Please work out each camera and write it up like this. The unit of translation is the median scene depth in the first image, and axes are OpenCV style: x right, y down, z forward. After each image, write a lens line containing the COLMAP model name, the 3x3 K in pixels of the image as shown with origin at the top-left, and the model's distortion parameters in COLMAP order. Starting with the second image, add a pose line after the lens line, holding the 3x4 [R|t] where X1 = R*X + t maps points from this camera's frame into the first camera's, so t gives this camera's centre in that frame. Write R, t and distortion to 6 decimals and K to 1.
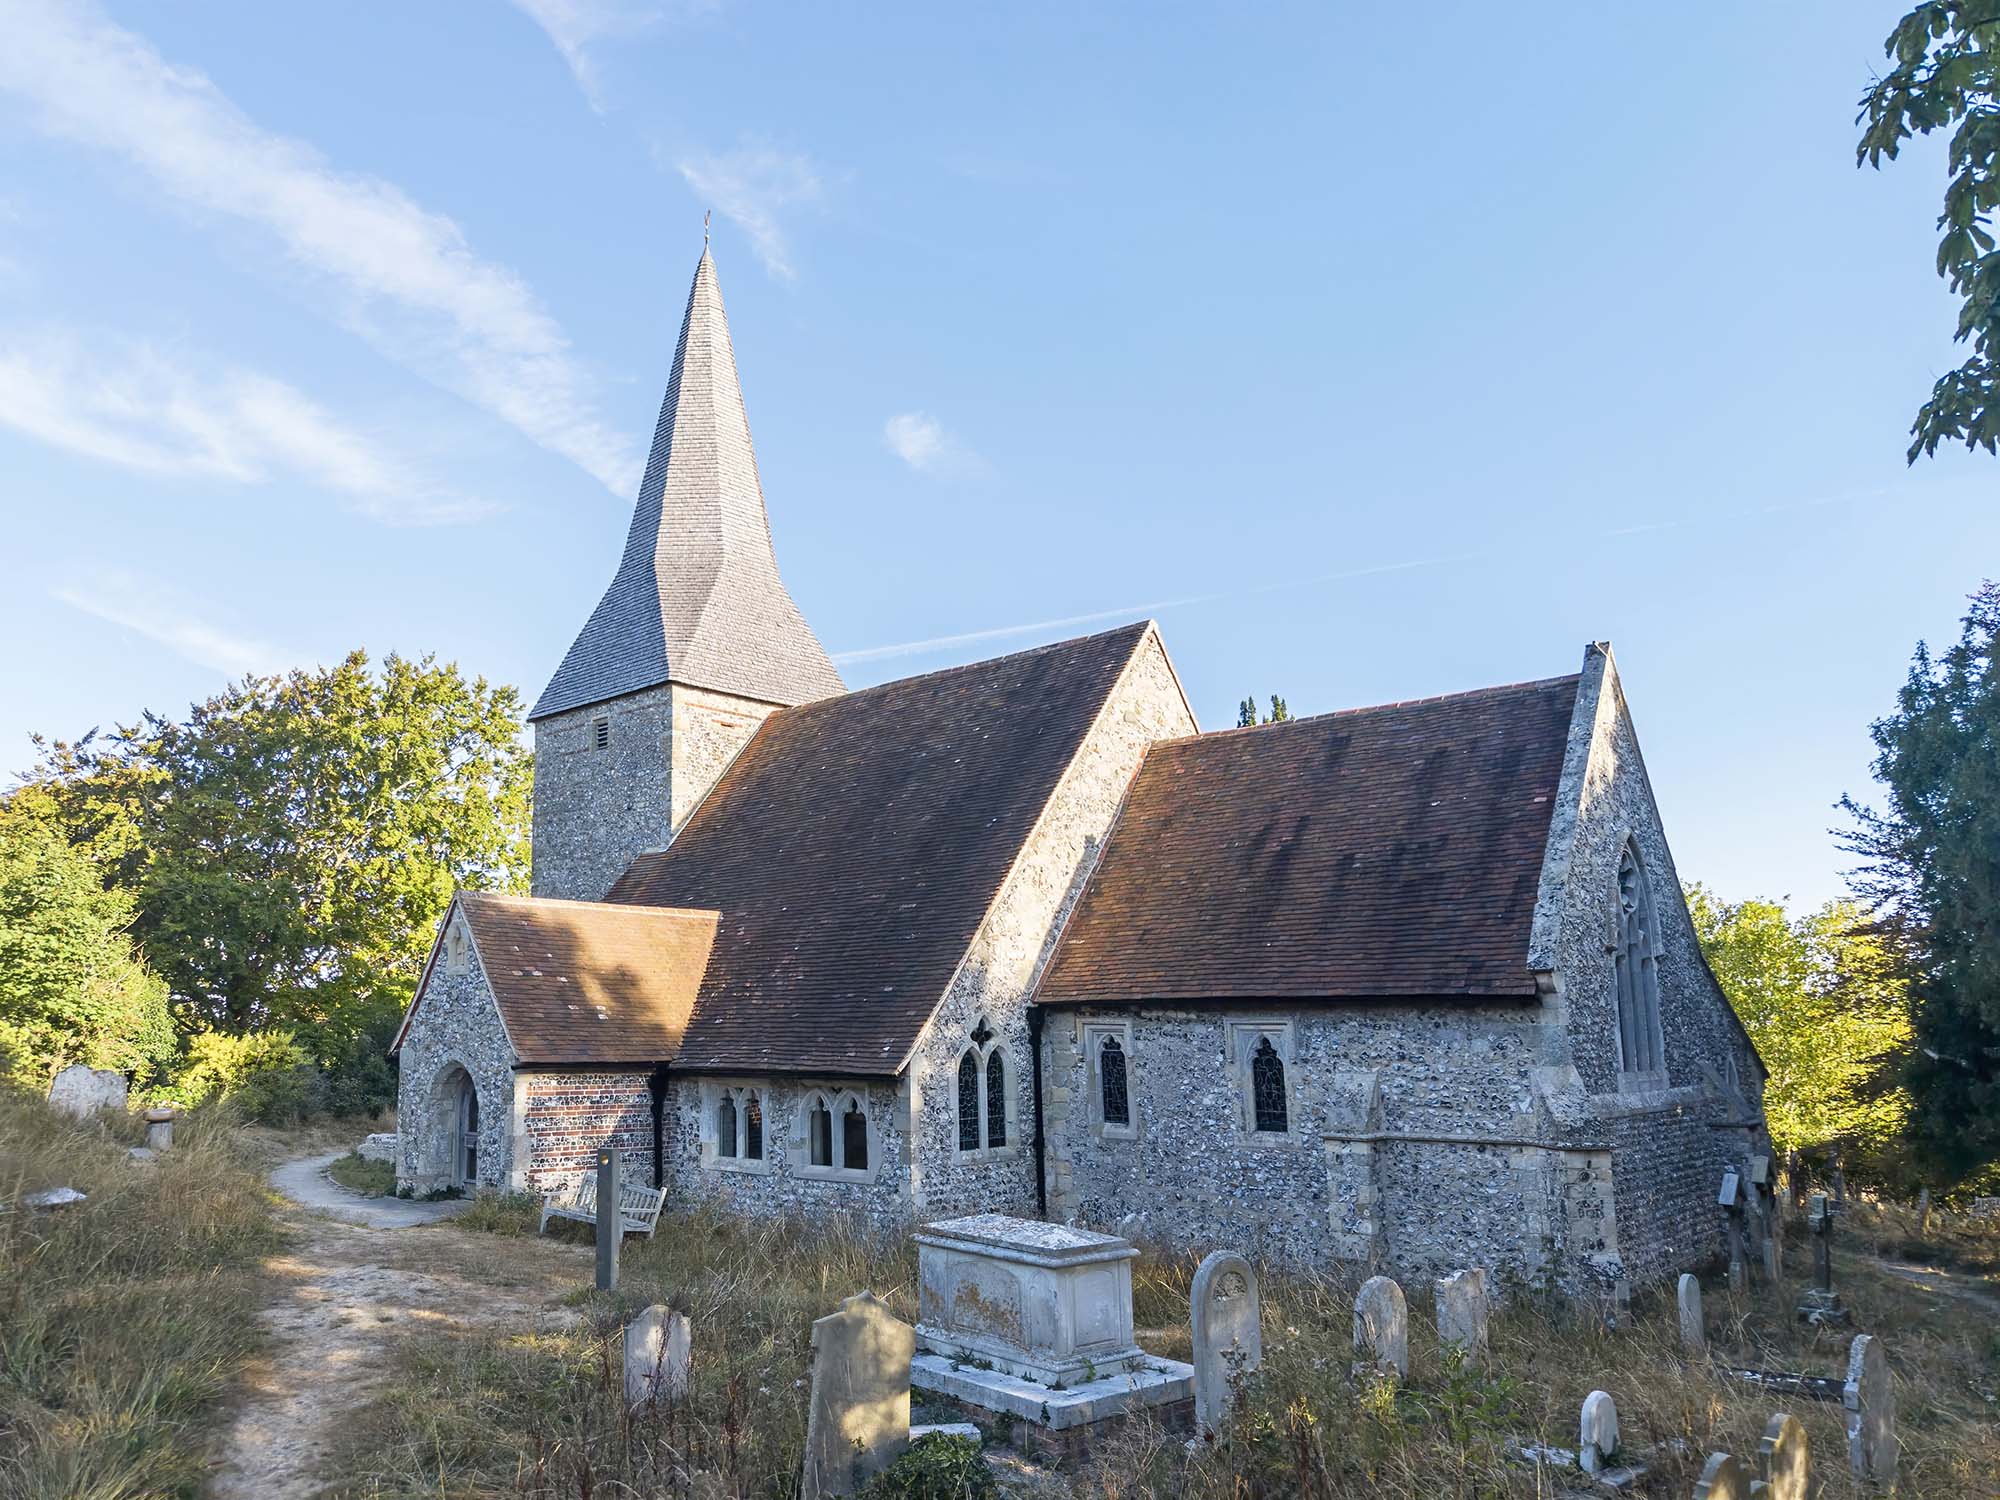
lens RADIAL K [[1384.5, 0, 999.4], [0, 1384.5, 793.8], [0, 0, 1]] dist [0.007348, 0.001479]
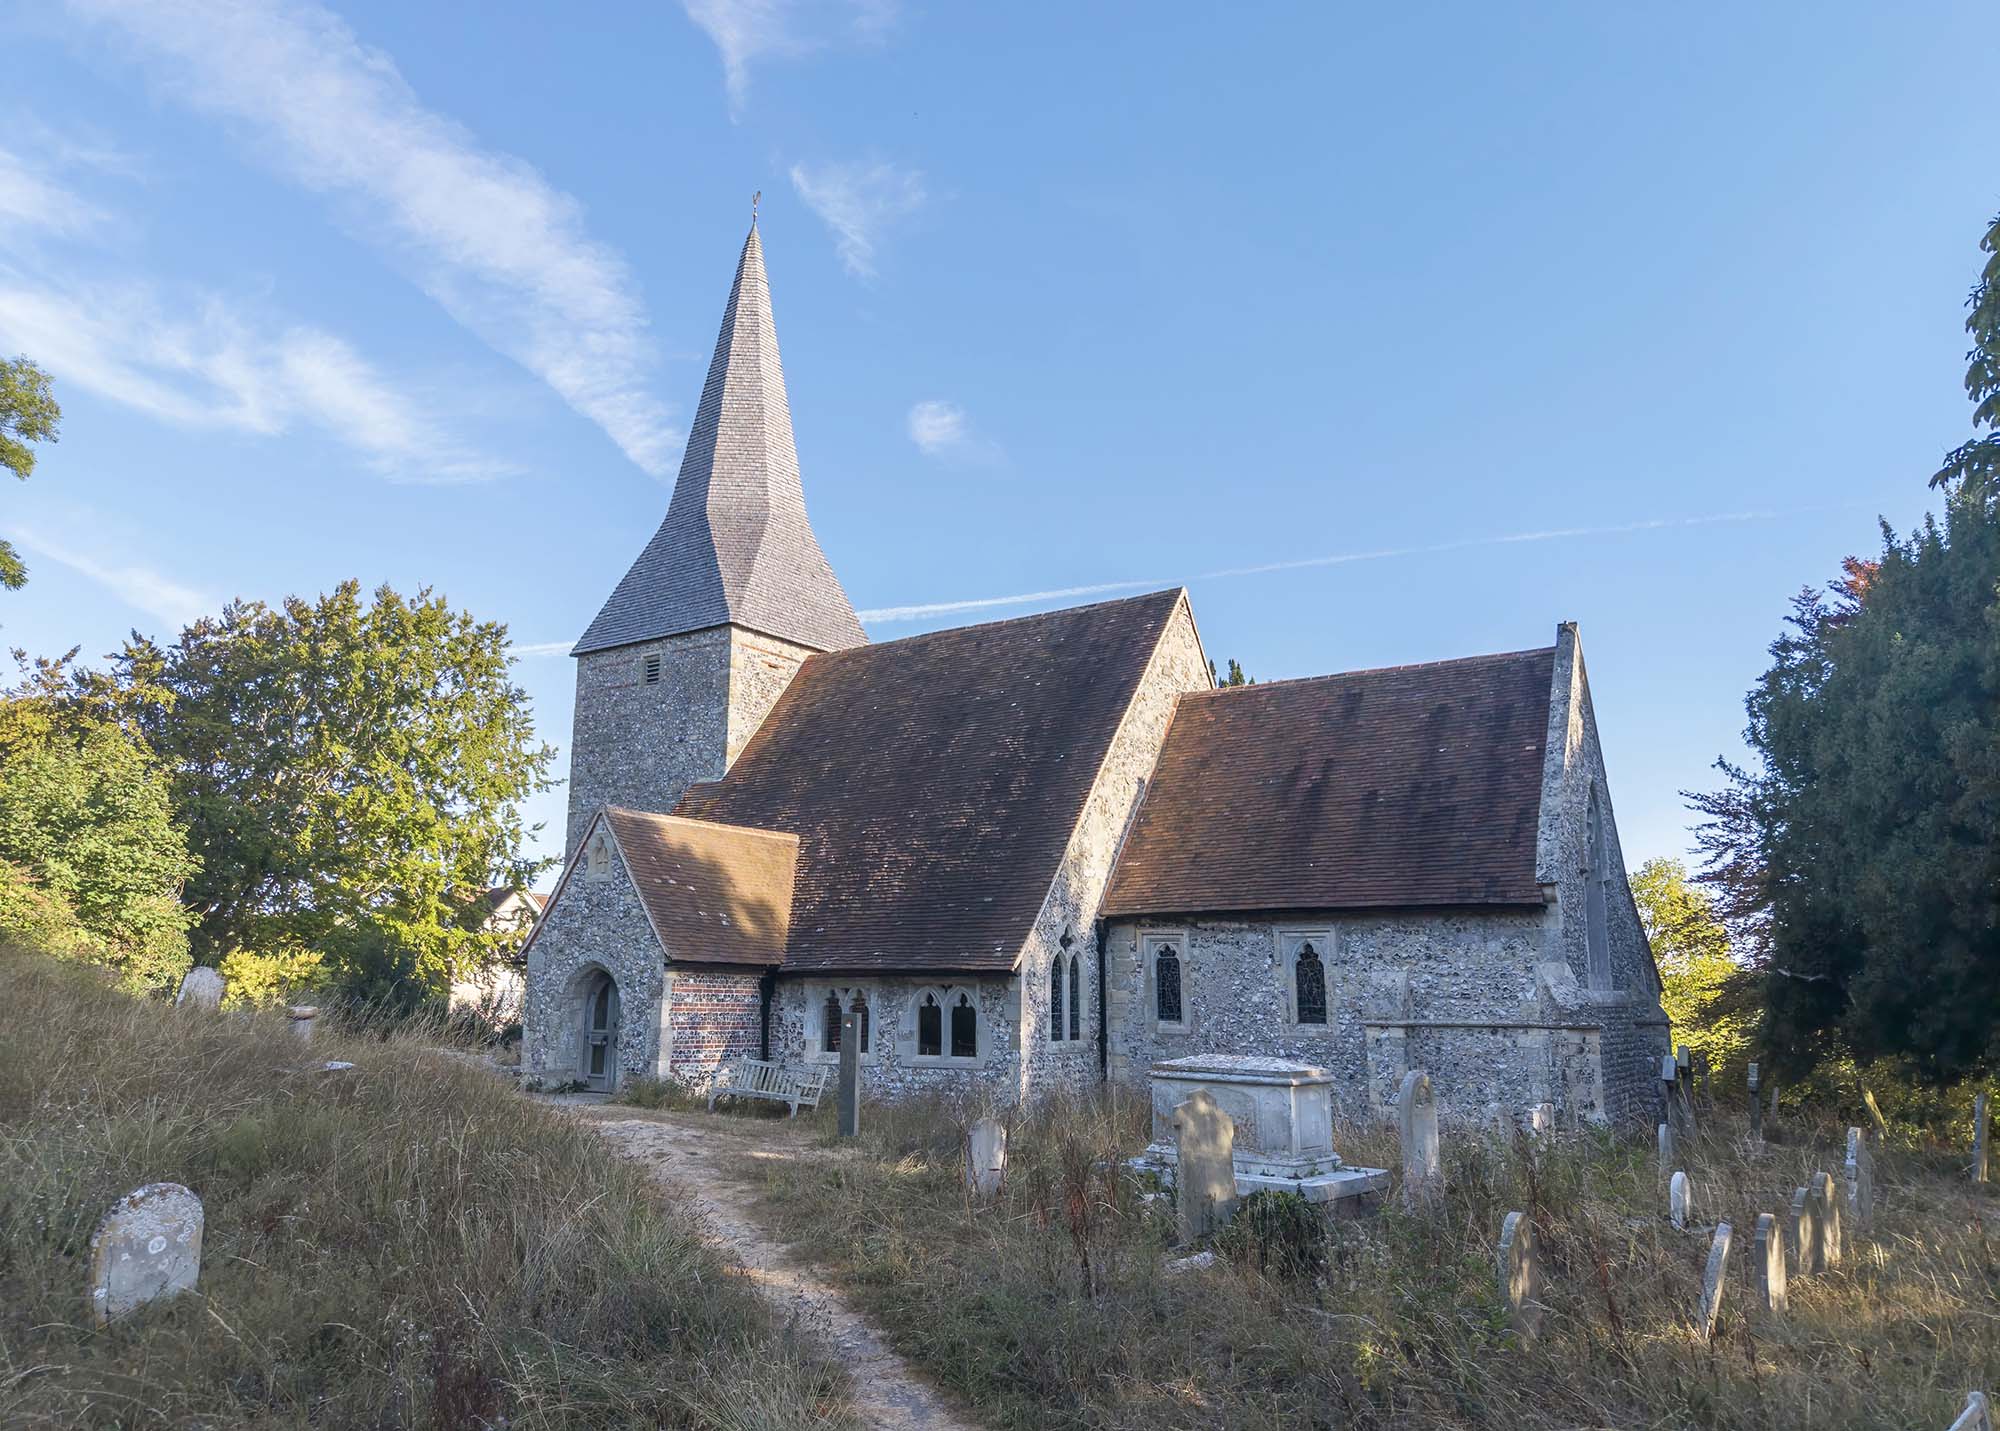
lens RADIAL K [[1420.7, 0, 1000.0], [0, 1420.7, 715.5], [0, 0, 1]] dist [0.027264, -0.032233]
pose [[0.986419, 0.031986, 0.161103, -0.252021], [-0.026582, 0.999013, -0.035591, 0.029783], [-0.162083, 0.030825, 0.986296, -0.151521]]
